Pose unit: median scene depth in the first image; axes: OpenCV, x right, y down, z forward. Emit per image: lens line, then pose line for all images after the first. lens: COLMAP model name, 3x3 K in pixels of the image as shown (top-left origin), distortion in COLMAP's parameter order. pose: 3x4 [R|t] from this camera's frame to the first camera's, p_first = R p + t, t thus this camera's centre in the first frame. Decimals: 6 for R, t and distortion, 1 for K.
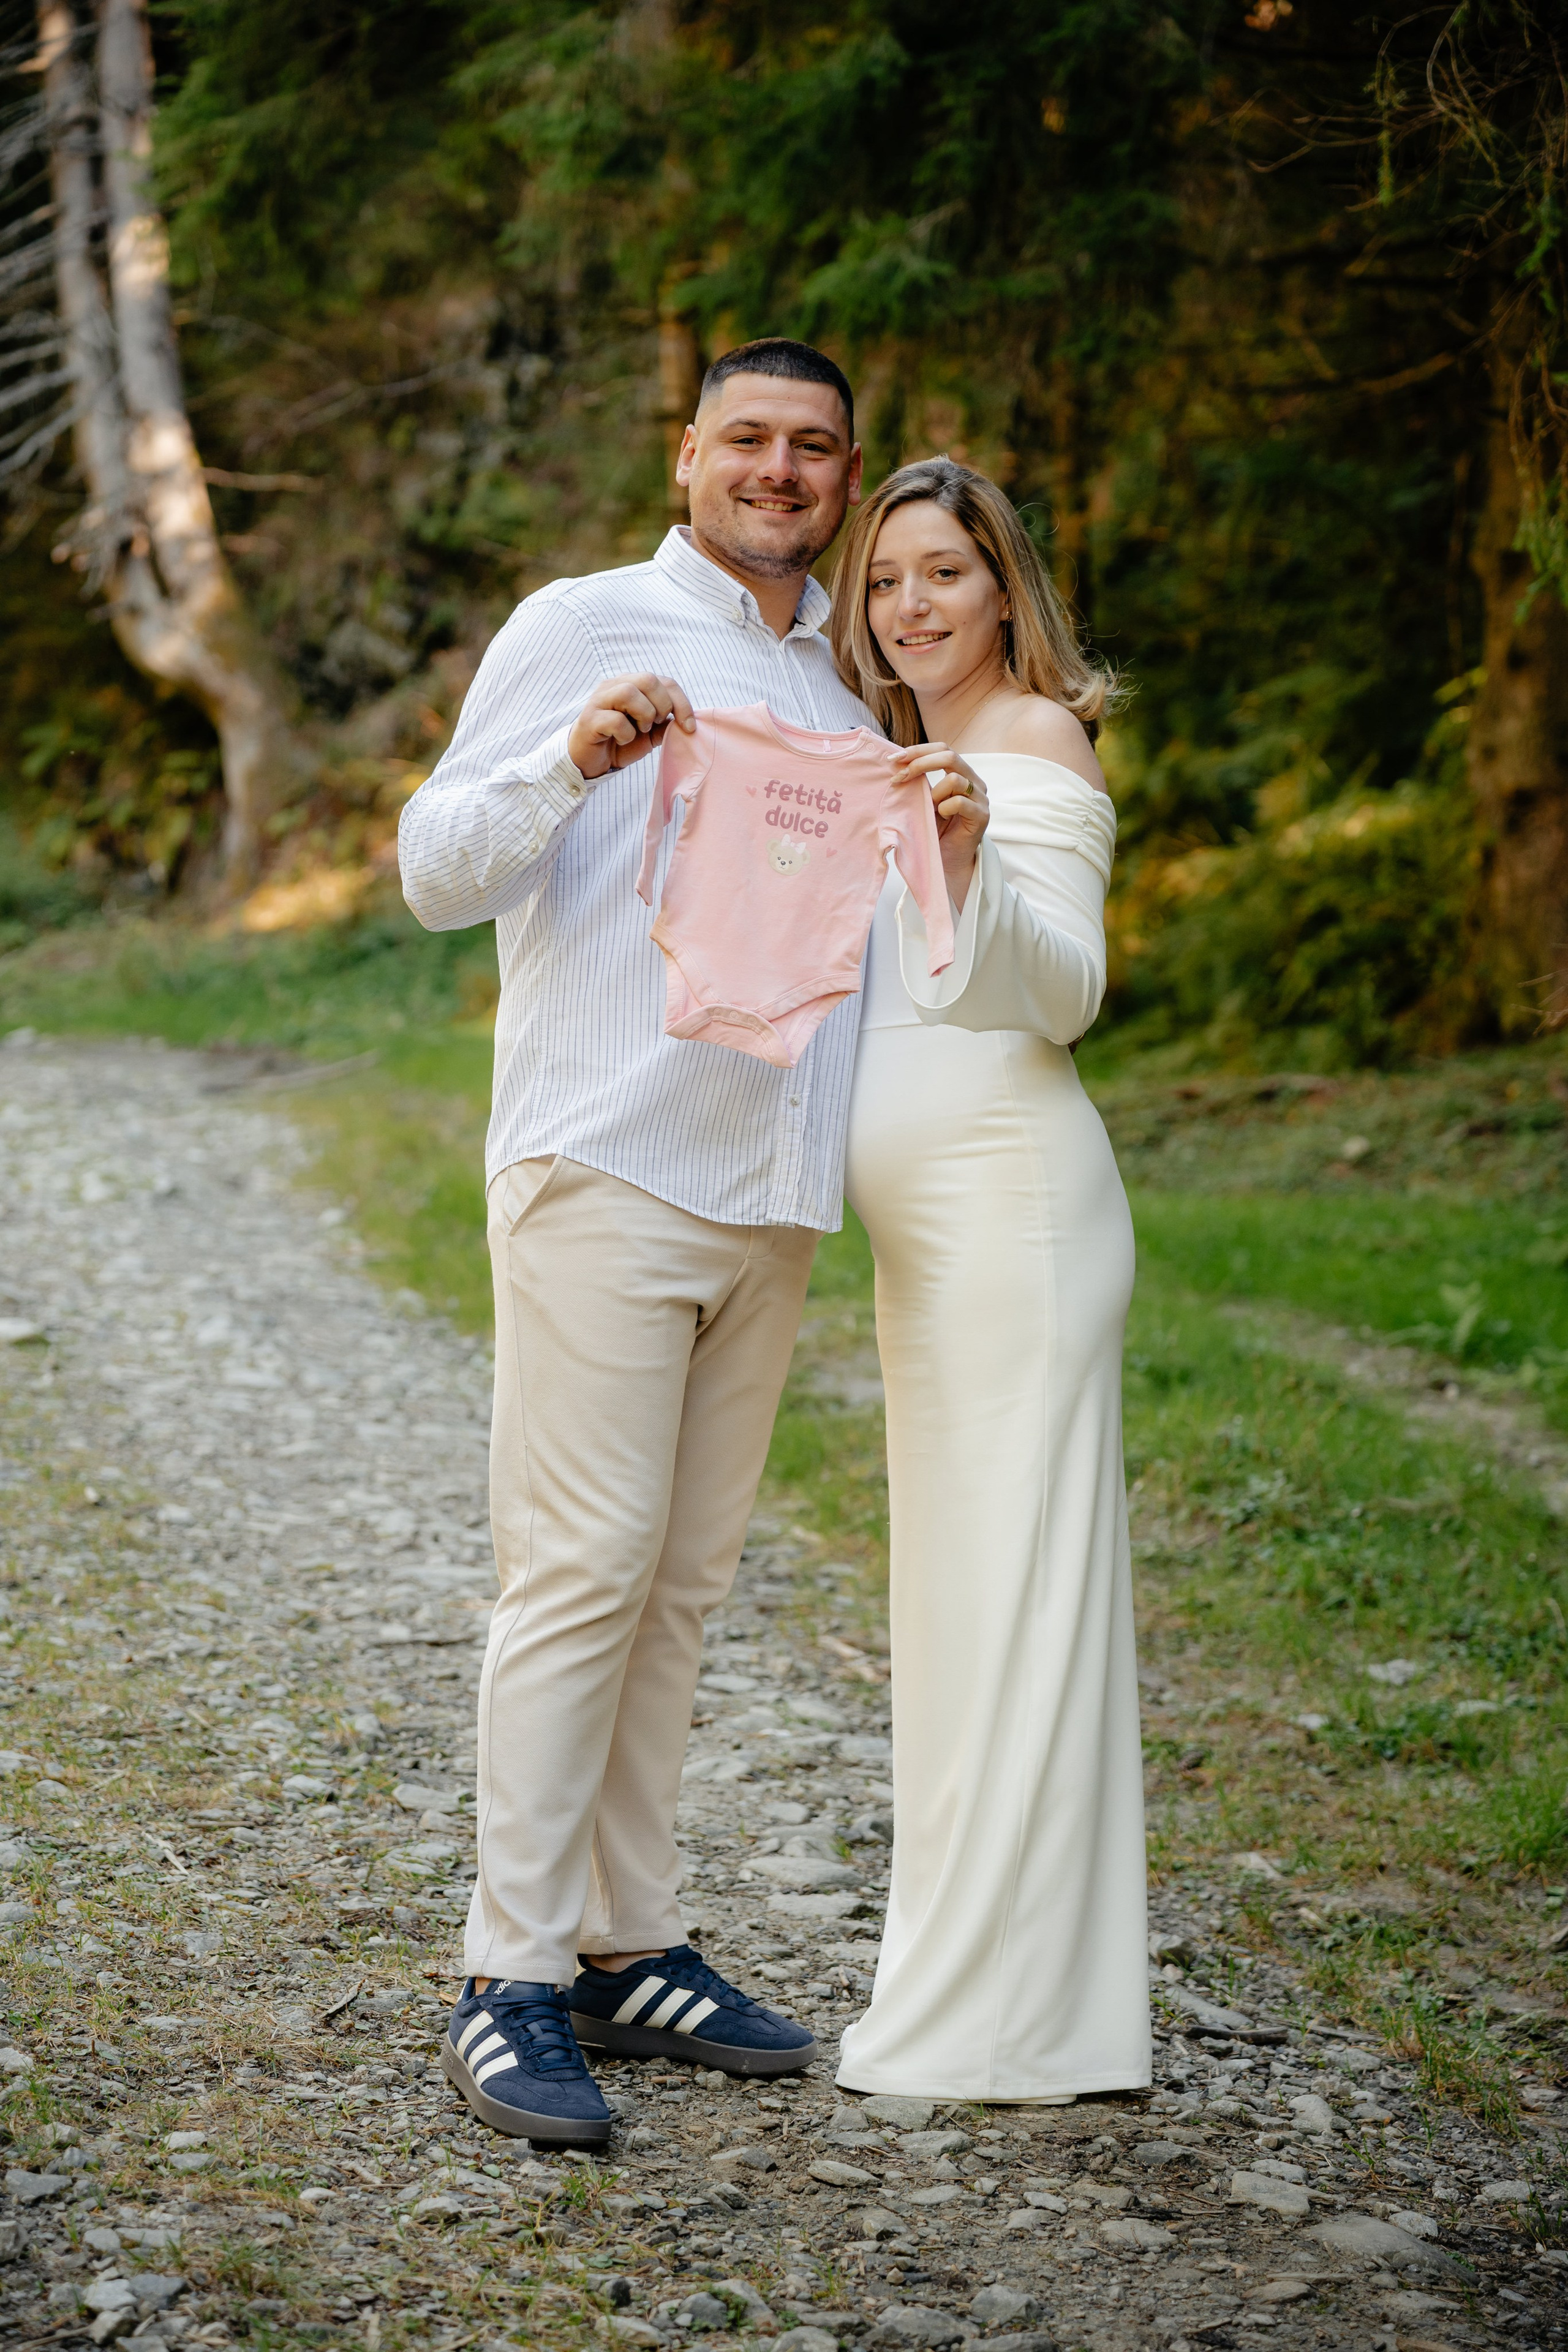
lens RADIAL K [[4328.9, 0, 784.0], [0, 4328.9, 1176.0], [0, 0, 1]] dist [-0.019861, -0.056554]
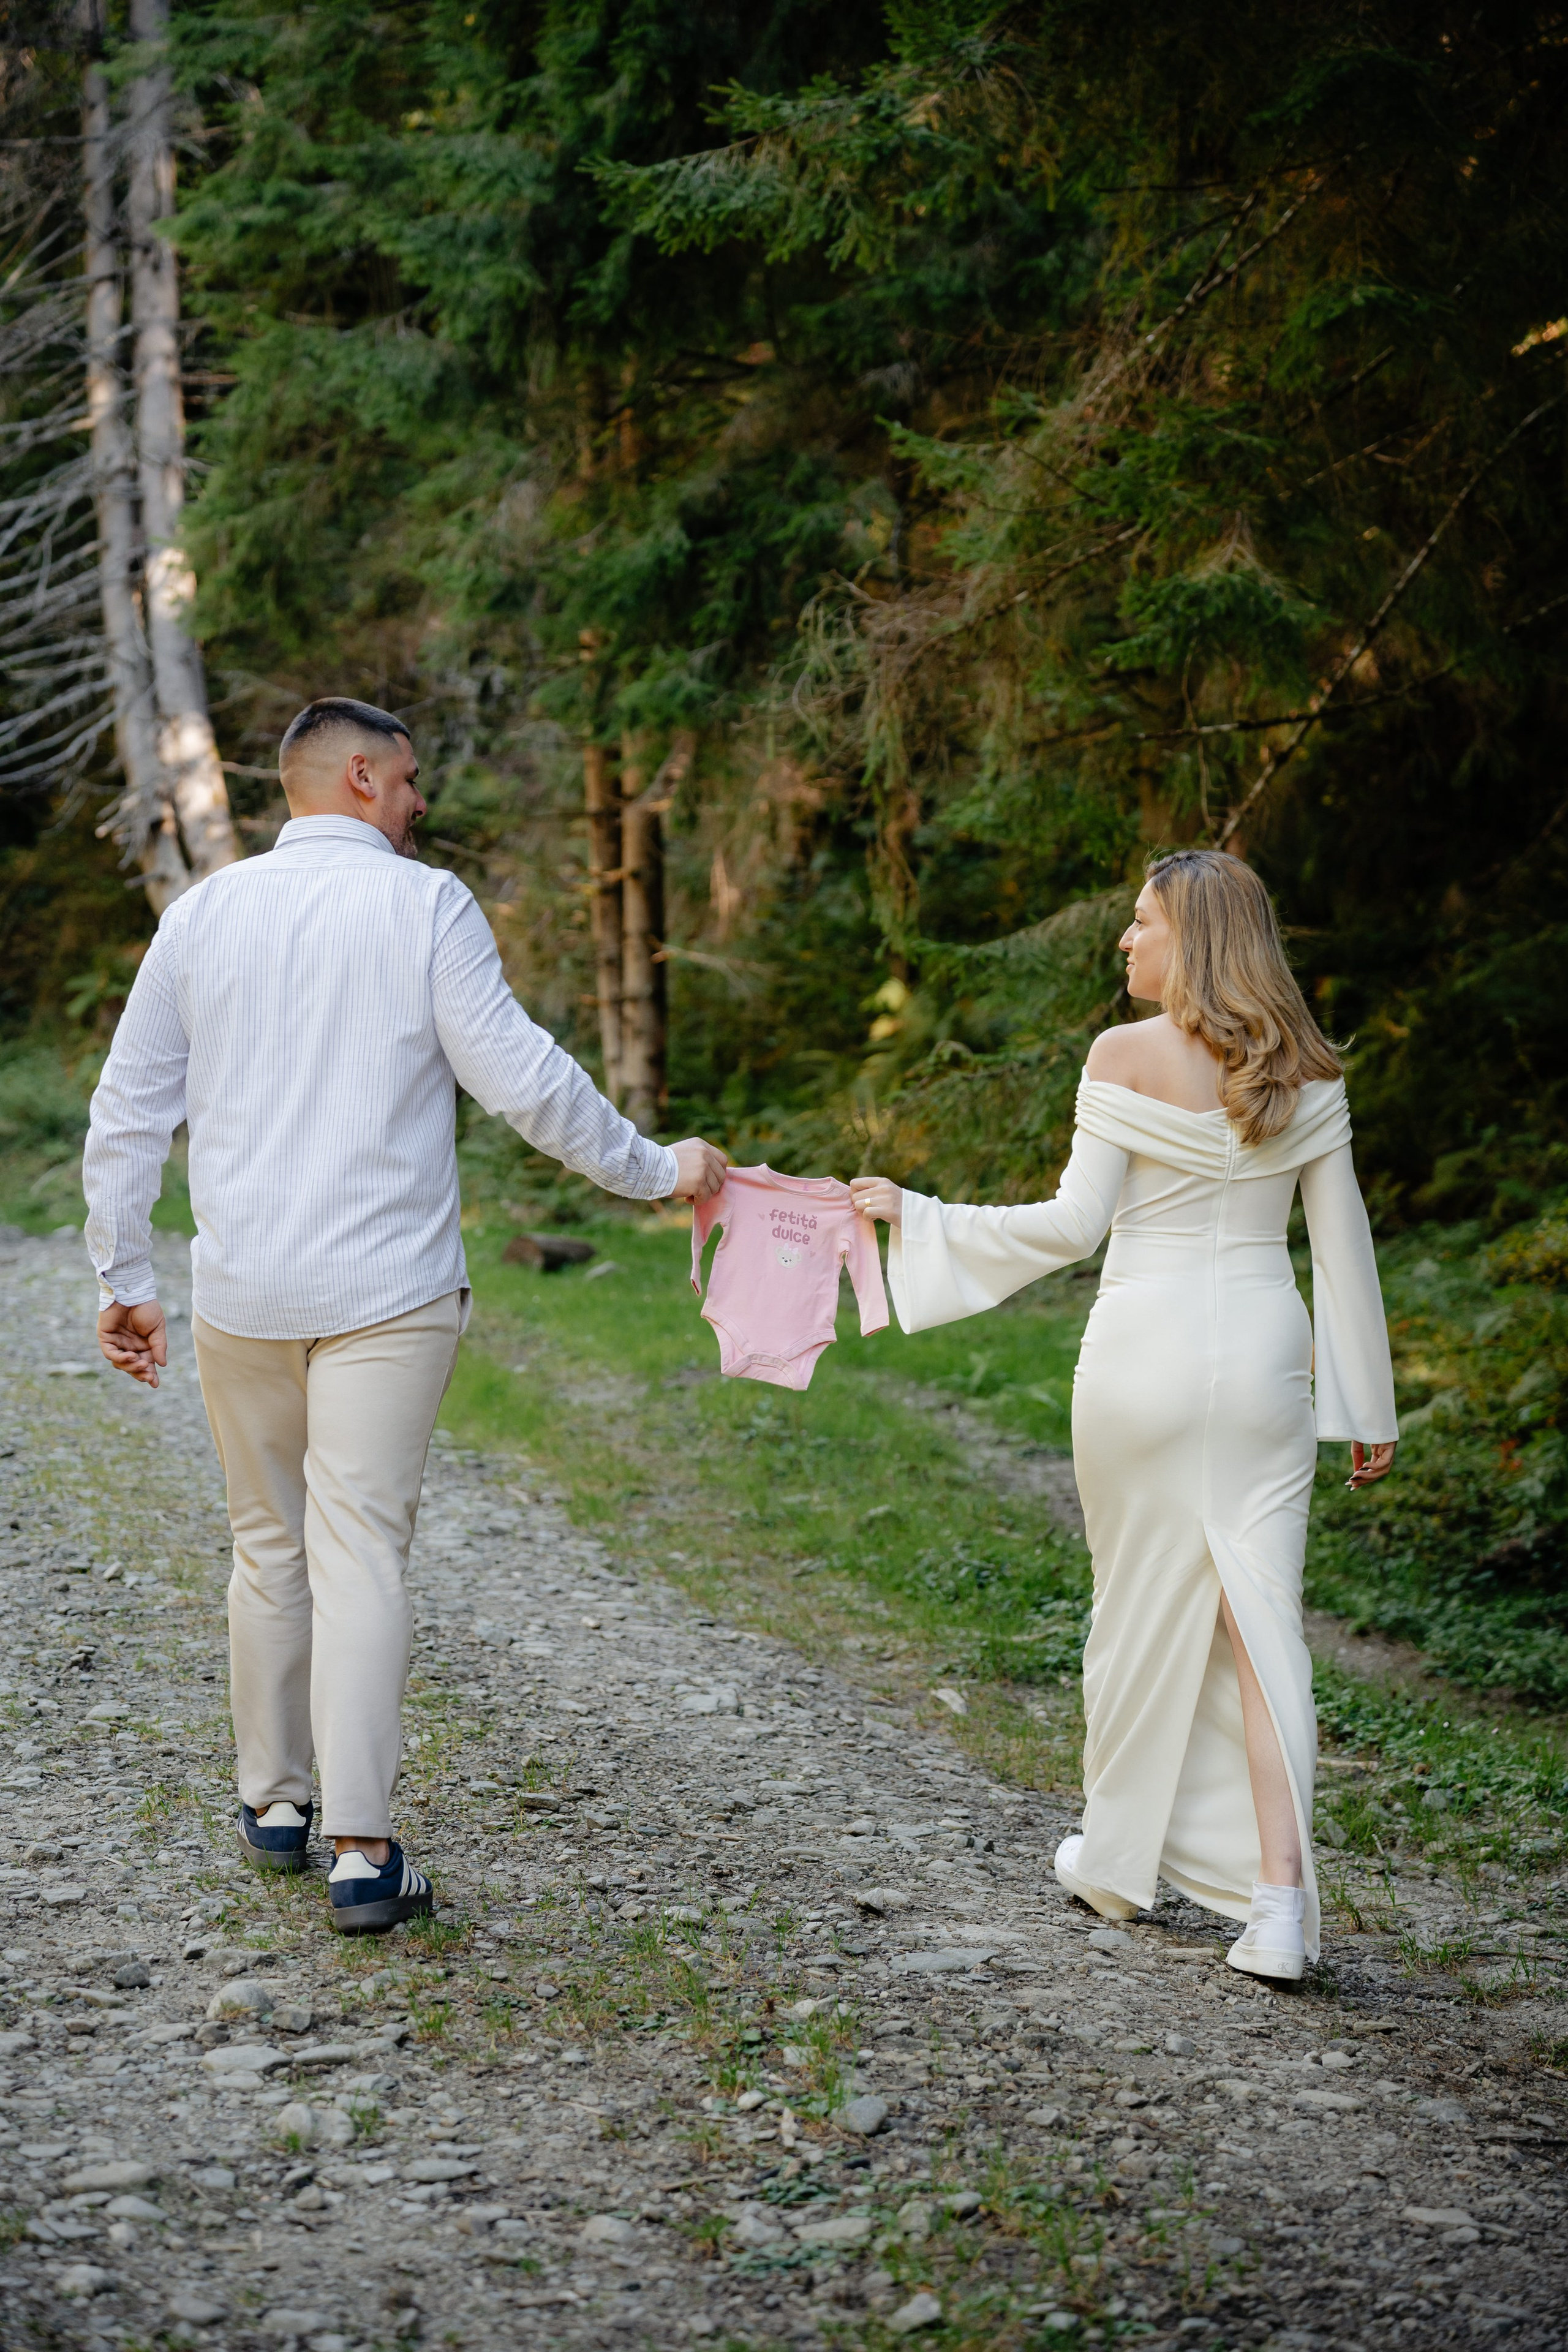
lens RADIAL K [[4252.3, 0, 787.5], [0, 4252.3, 1141.0], [0, 0, 1]] dist [0.015471, -0.042762]
pose [[0.999984, 0.004688, -0.003017, 0.080017], [-0.004867, 0.998058, -0.062106, 0.040757], [0.002720, 0.062120, 0.998065, -0.513783]]
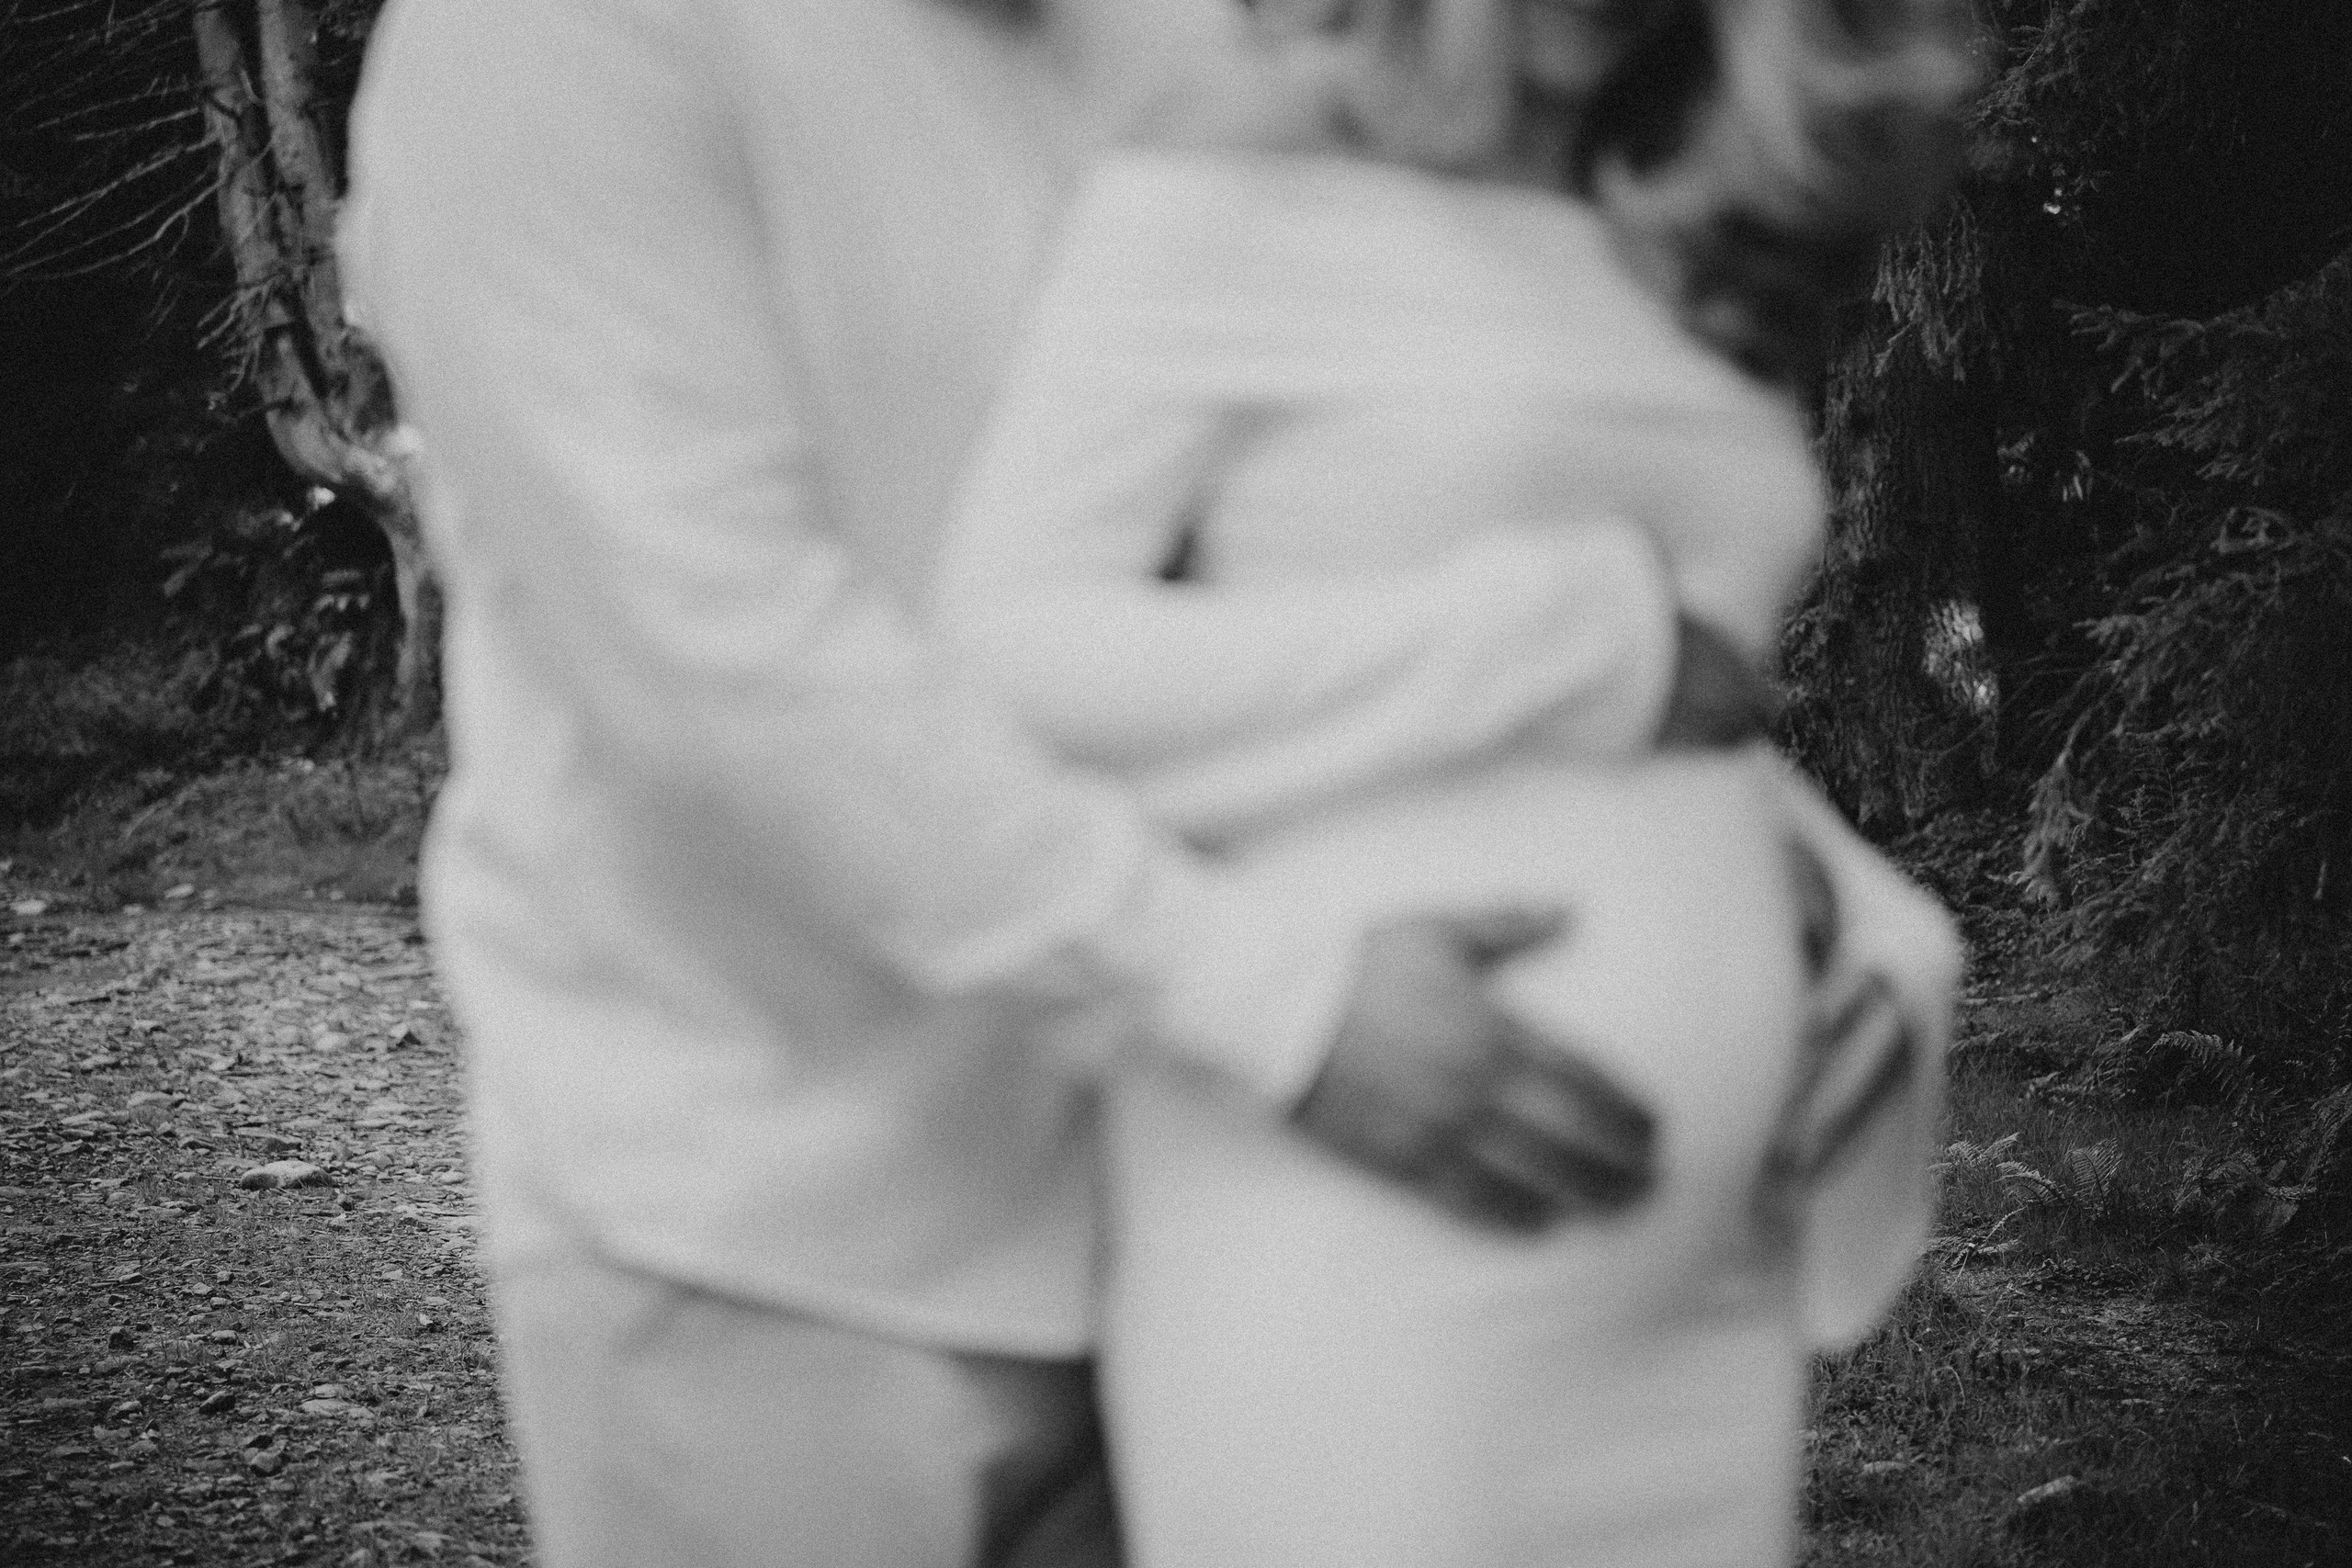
lens RADIAL K [[5040.4, 0, 1176.0], [0, 5040.4, 784.0], [0, 0, 1]] dist [-0.024341, -0.127791]
pose [[0.999061, -0.027081, 0.033808, -0.019030], [0.028811, 0.998242, -0.051797, 0.011877], [-0.032346, 0.052722, 0.998085, -0.079904]]
